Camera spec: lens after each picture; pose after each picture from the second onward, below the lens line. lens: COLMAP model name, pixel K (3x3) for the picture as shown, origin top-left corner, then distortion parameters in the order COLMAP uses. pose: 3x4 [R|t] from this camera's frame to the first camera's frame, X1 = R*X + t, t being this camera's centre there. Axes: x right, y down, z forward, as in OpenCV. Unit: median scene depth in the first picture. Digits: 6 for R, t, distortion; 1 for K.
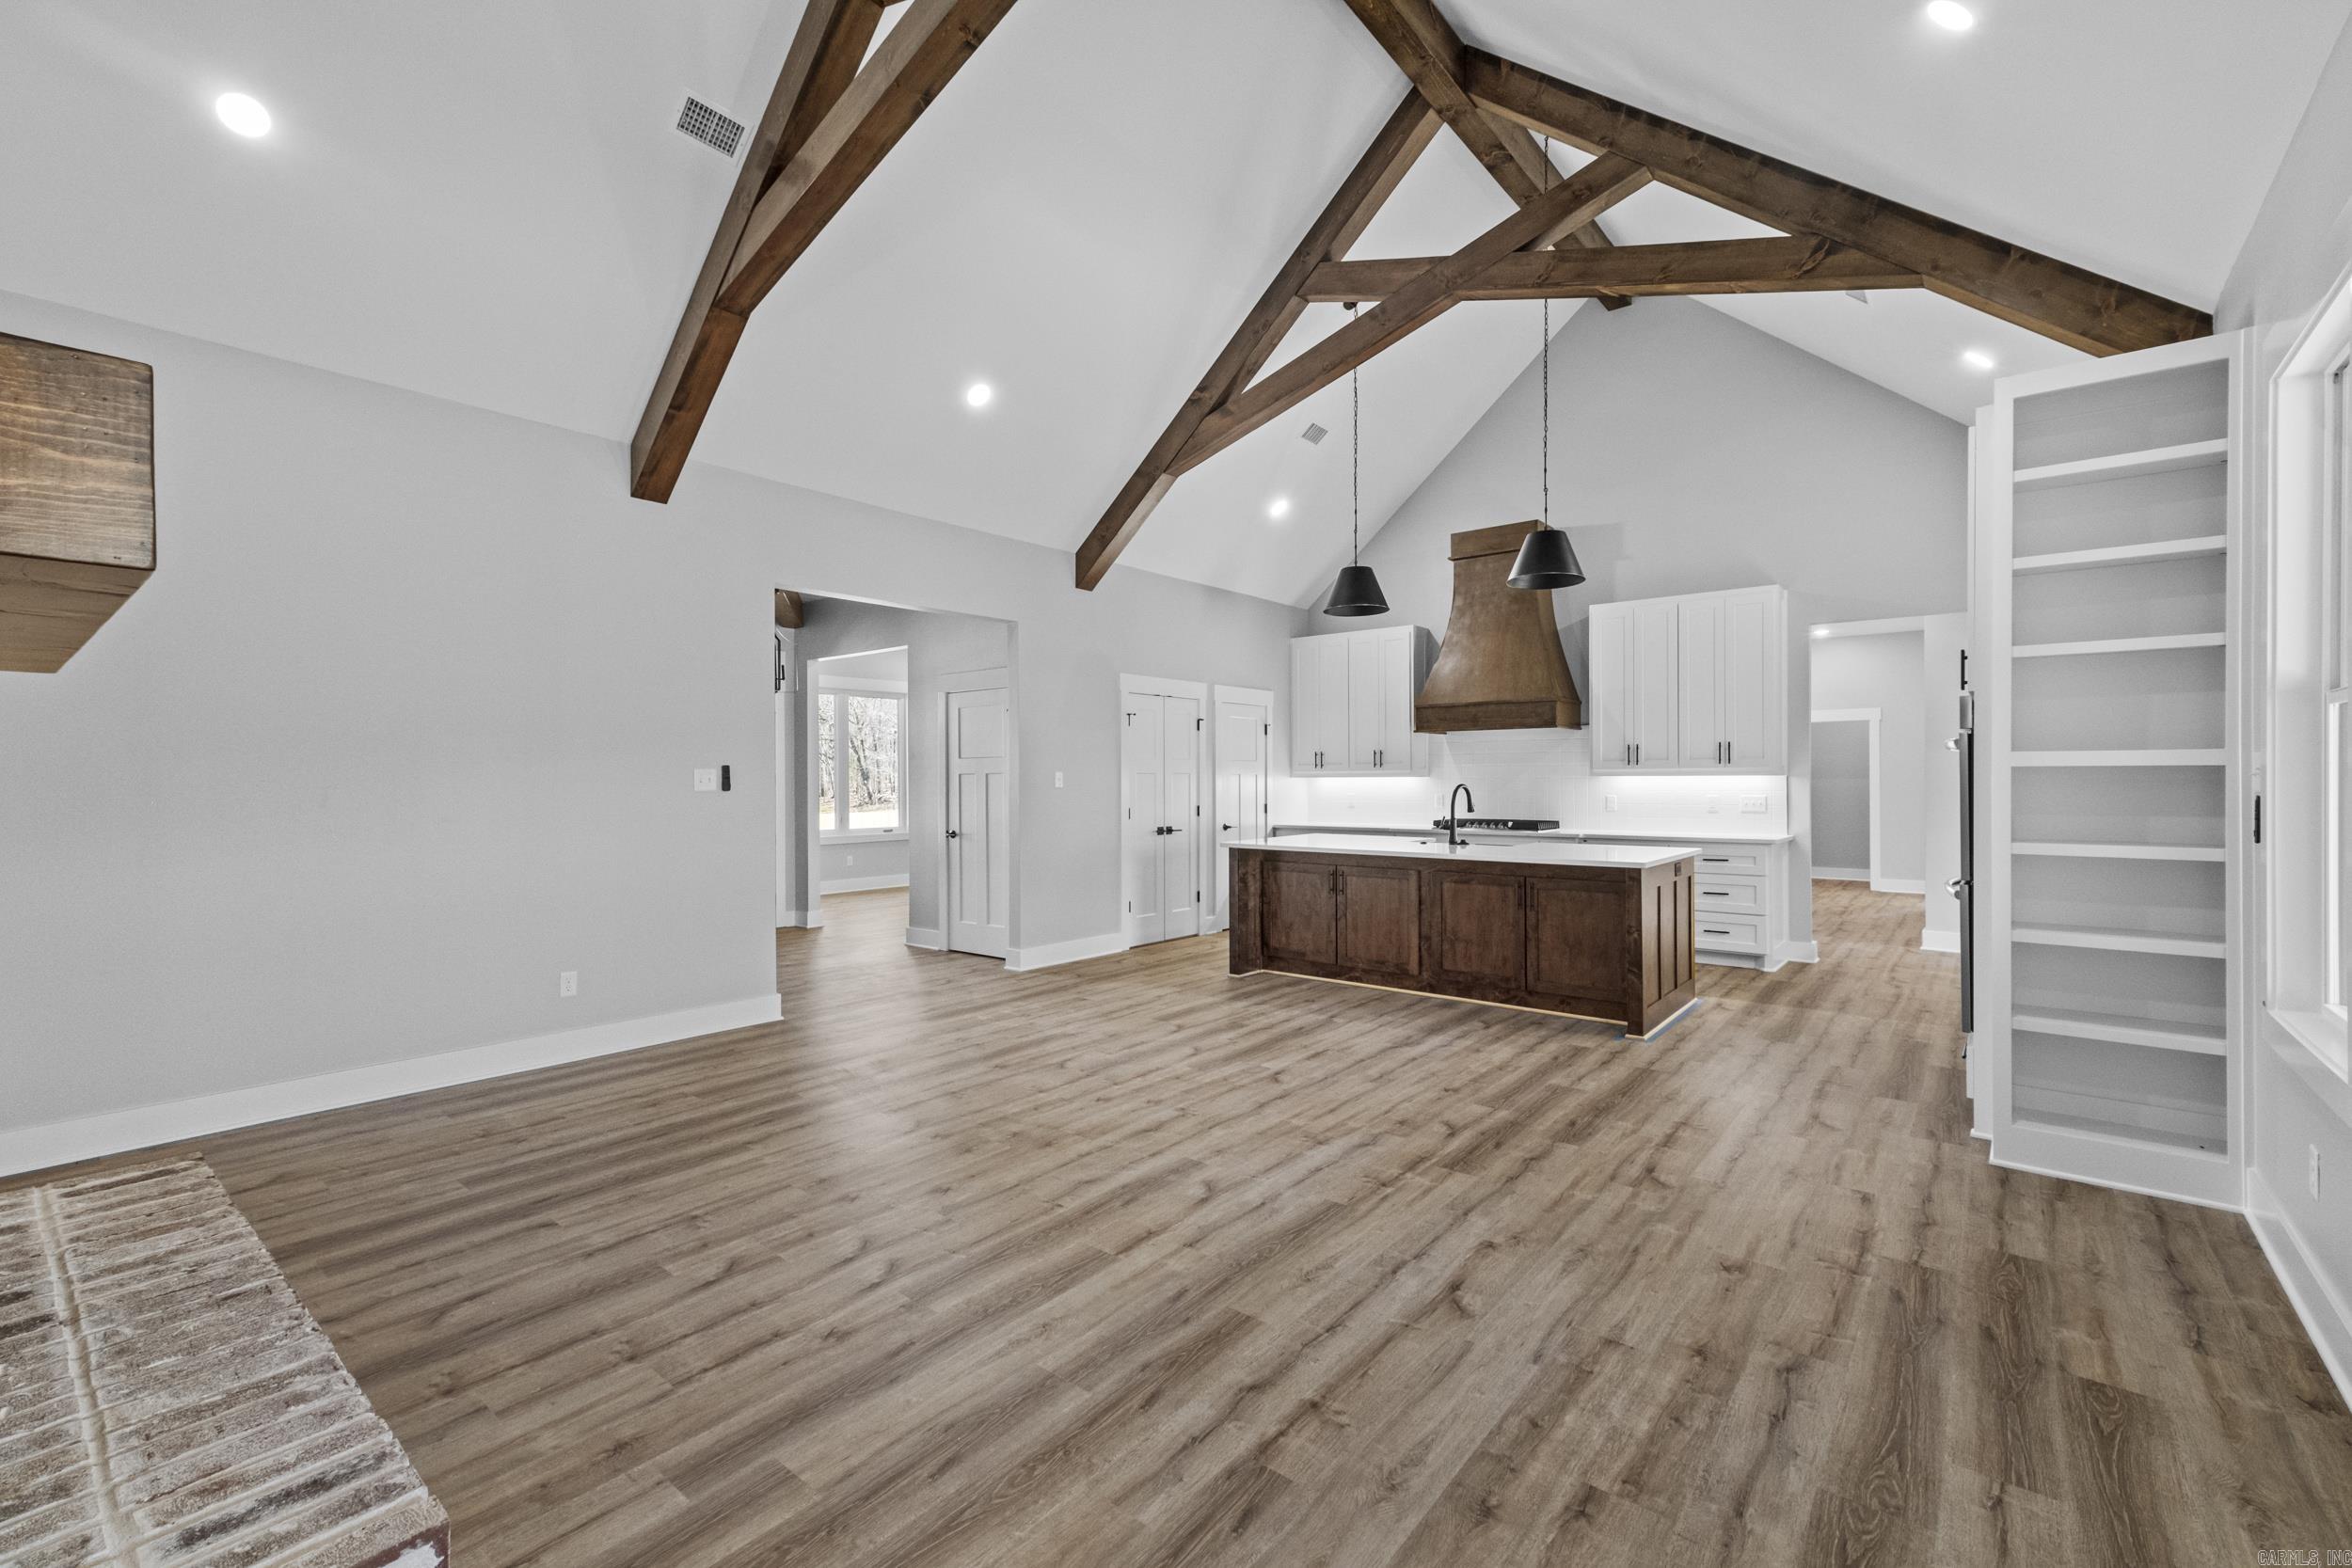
lens RADIAL K [[1000.7, 0, 1161.9], [0, 1000.7, 779.3], [0, 0, 1]] dist [0.012361, -0.000354]
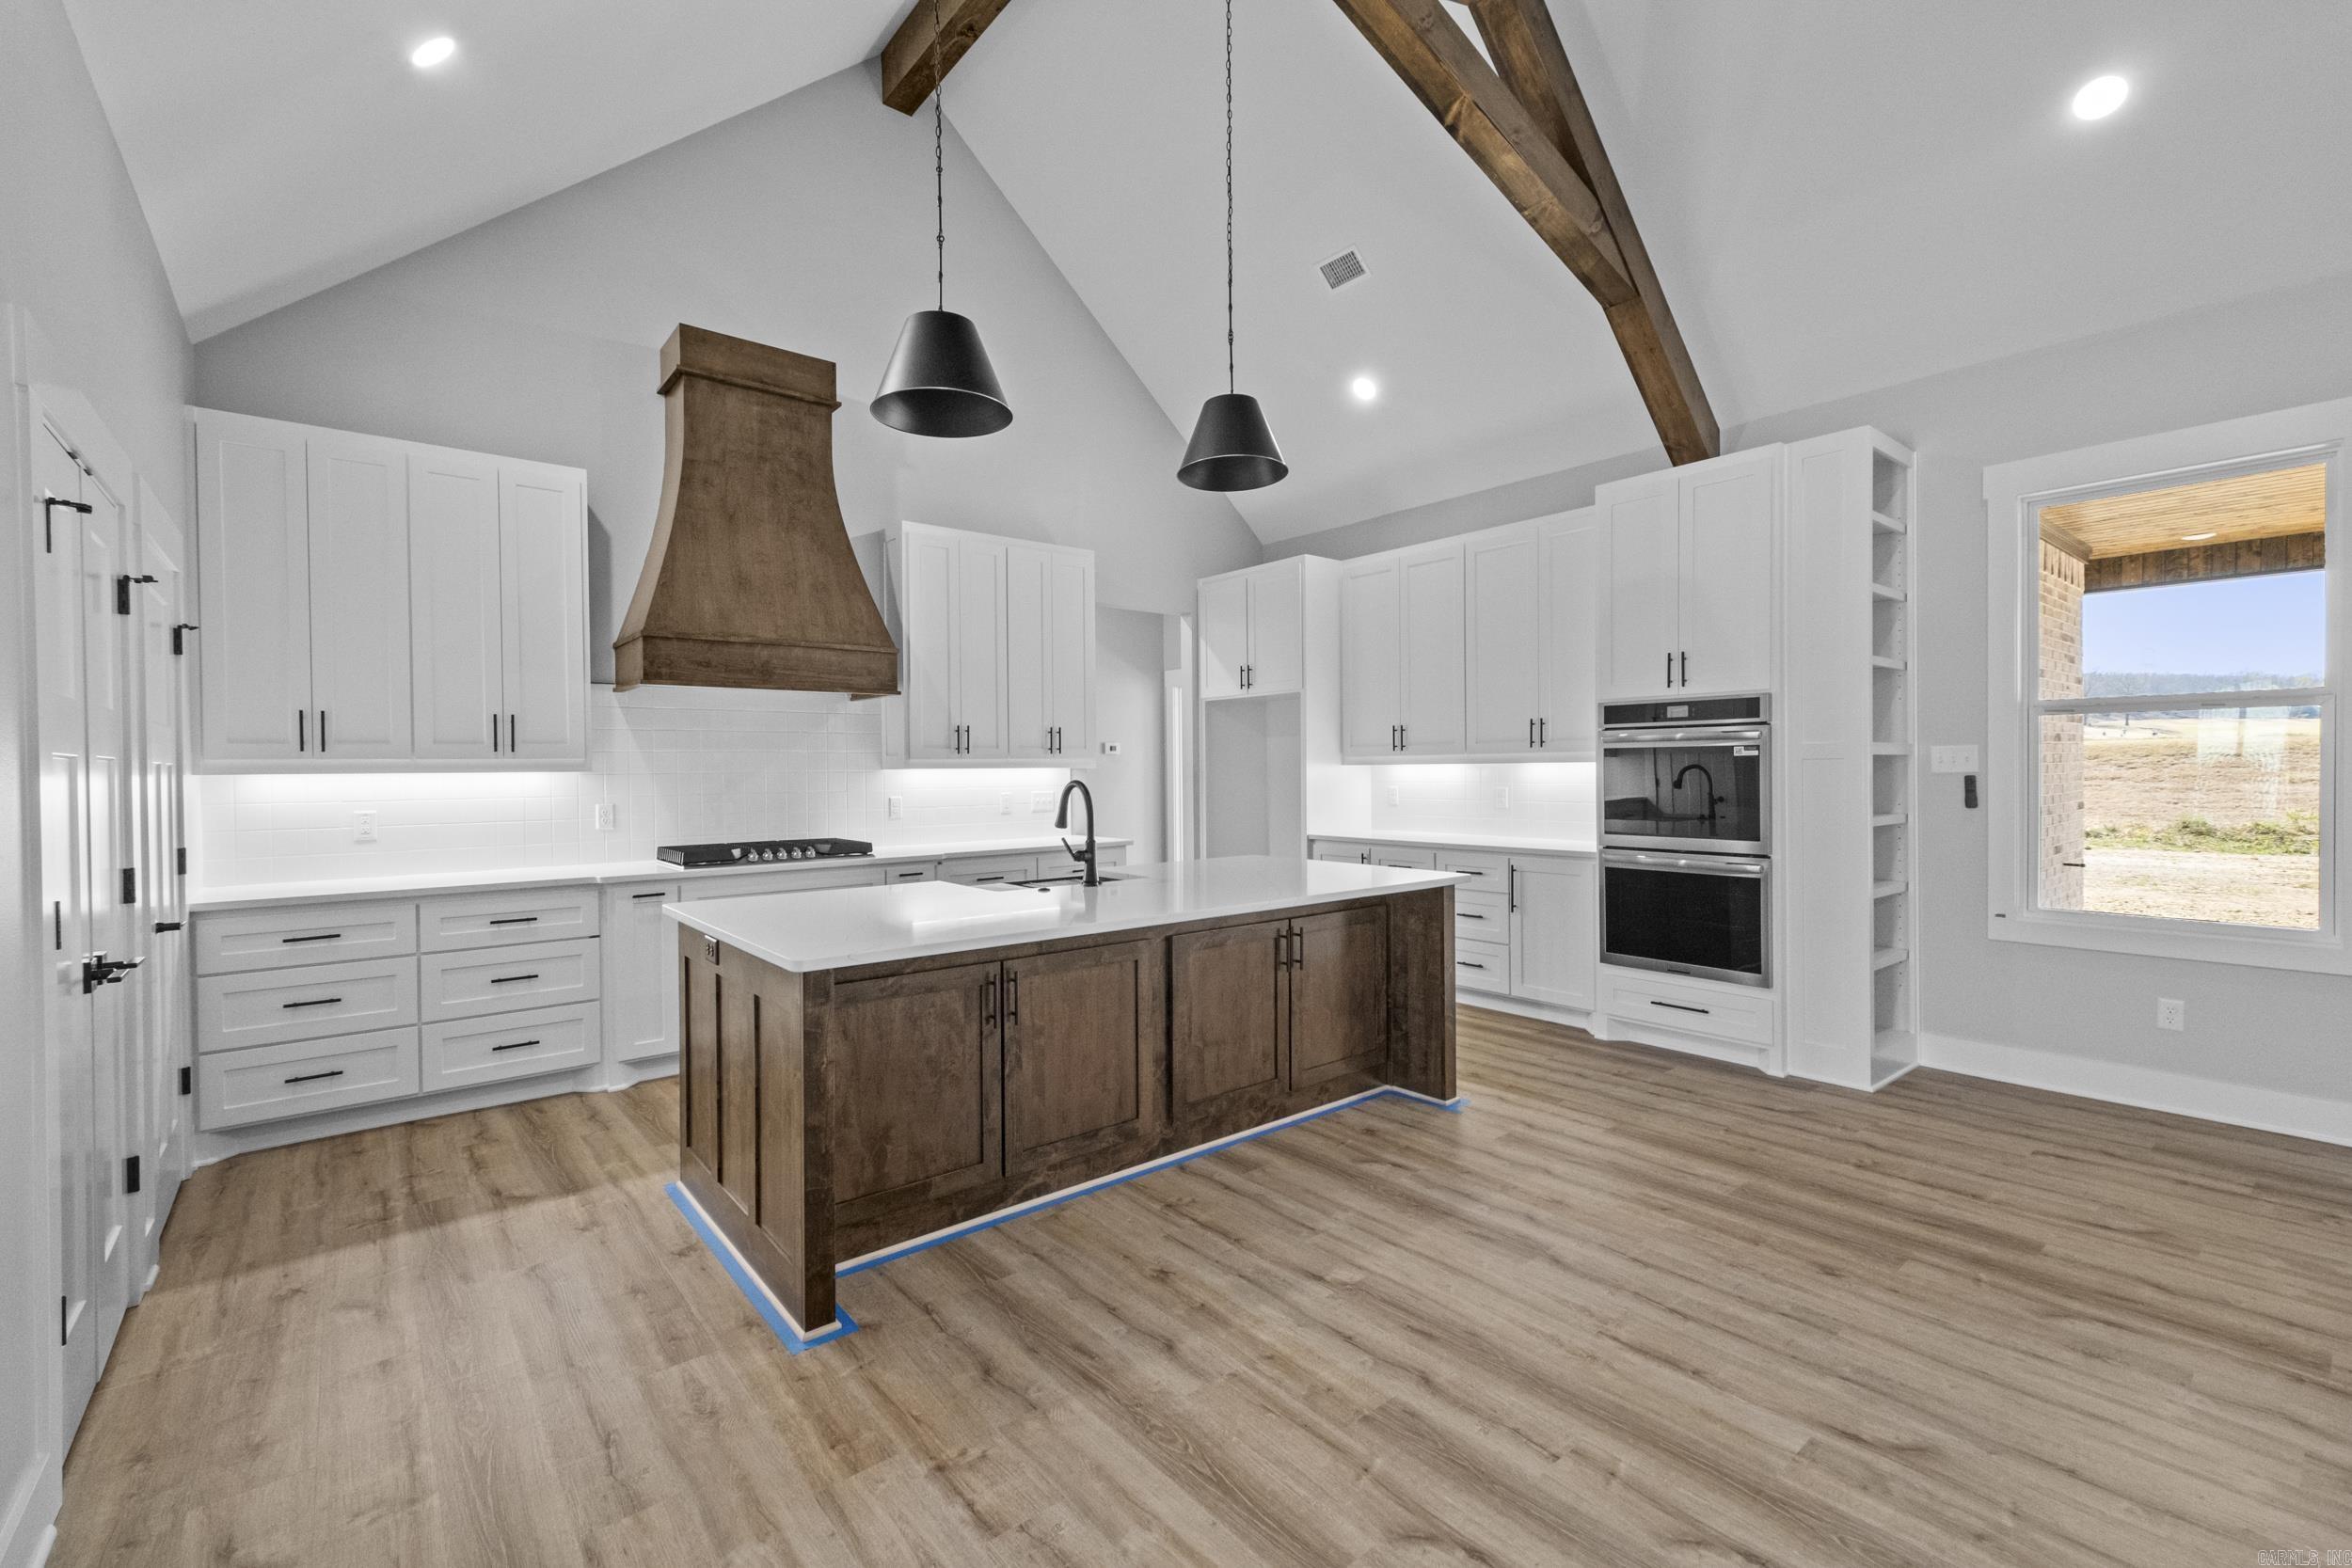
lens RADIAL K [[1000.7, 0, 1161.9], [0, 1000.7, 779.3], [0, 0, 1]] dist [0.012361, -0.000354]
pose [[0.191390, -0.008198, 0.981480, -0.370650], [0.008664, 0.999940, 0.006663, 0.001322], [-0.981476, 0.007229, 0.191449, 1.202989]]
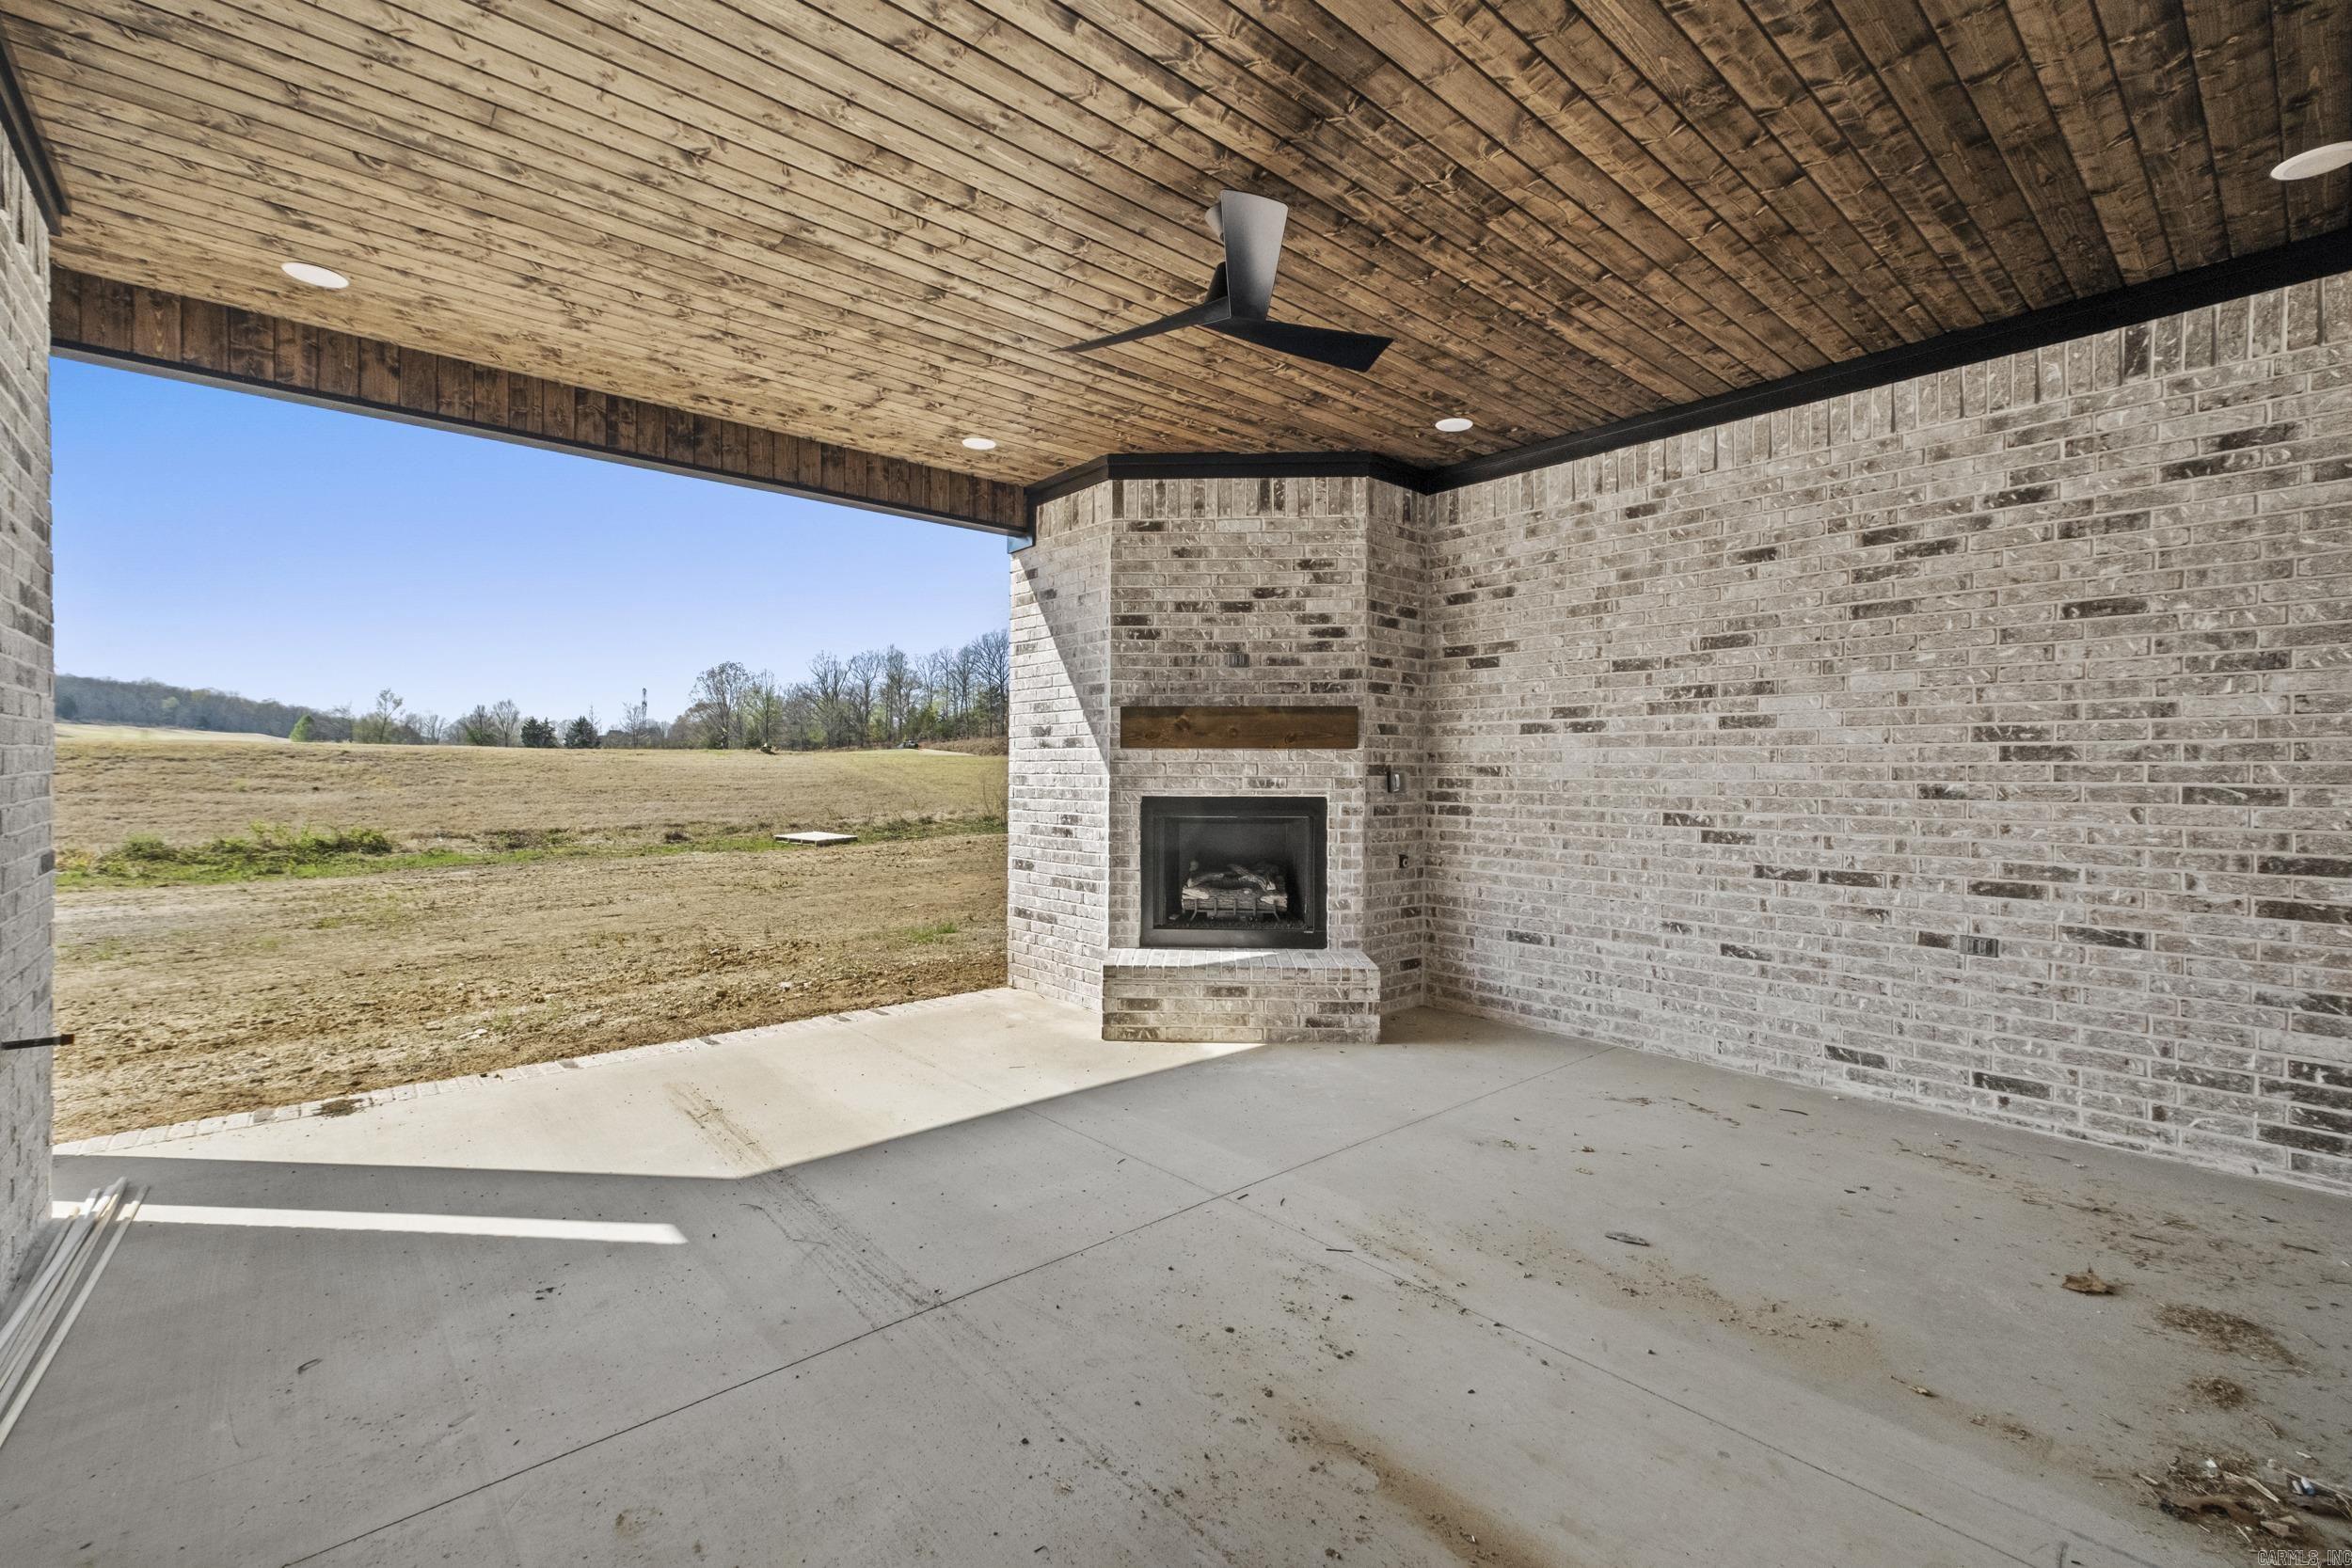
lens RADIAL K [[1000.7, 0, 1161.9], [0, 1000.7, 779.3], [0, 0, 1]] dist [0.012361, -0.000354]
pose [[-0.987517, -0.002210, 0.157496, 0.817265], [-0.001146, 0.999976, 0.006846, 0.013100], [-0.157508, 0.006580, -0.987496, 0.521130]]
